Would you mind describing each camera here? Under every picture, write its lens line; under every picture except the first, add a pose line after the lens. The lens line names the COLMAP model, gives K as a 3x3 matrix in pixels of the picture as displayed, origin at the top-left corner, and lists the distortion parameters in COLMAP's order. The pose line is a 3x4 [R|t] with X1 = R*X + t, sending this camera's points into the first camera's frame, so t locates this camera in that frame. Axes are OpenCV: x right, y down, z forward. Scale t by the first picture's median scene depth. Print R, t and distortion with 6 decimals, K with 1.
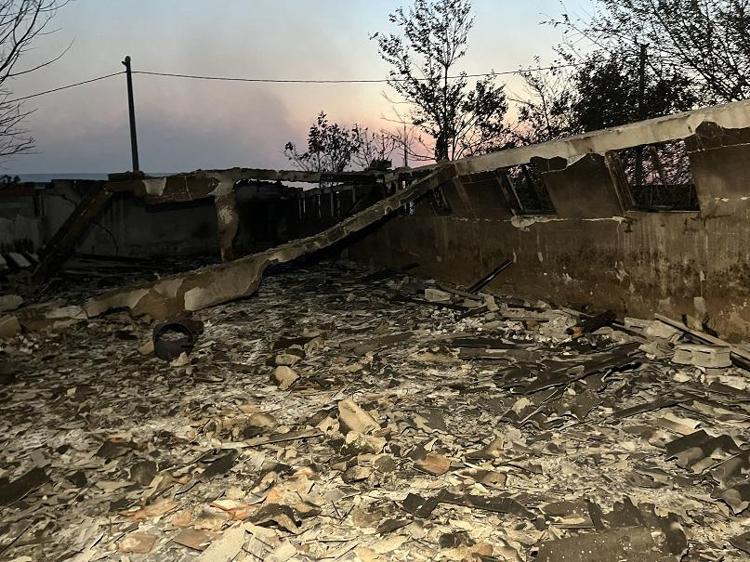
lens RADIAL K [[567.9, 0, 376.9], [0, 567.9, 282.5], [0, 0, 1]] dist [0.030286, -0.037970]
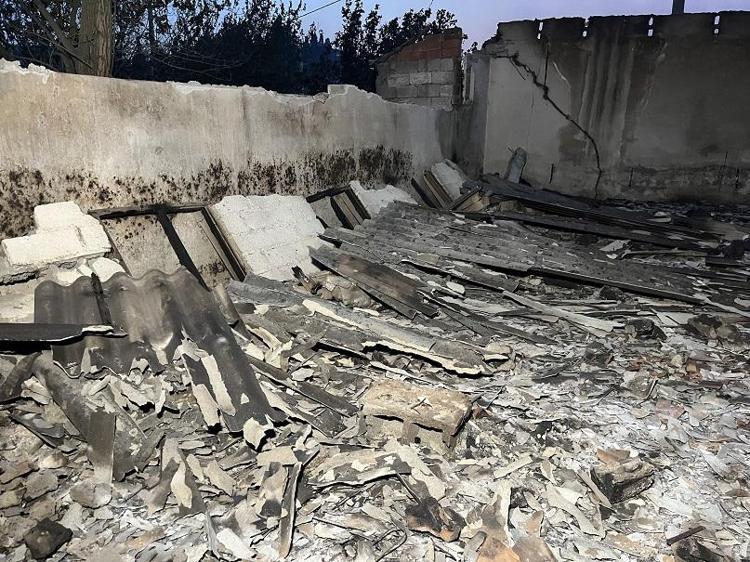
lens RADIAL K [[567.9, 0, 375.5], [0, 567.9, 284.1], [0, 0, 1]] dist [0.030286, -0.037970]
pose [[0.660146, 0.223014, -0.717267, -0.222387], [-0.099467, 0.972453, 0.210812, -0.052144], [0.744523, -0.067822, 0.664143, 0.547721]]
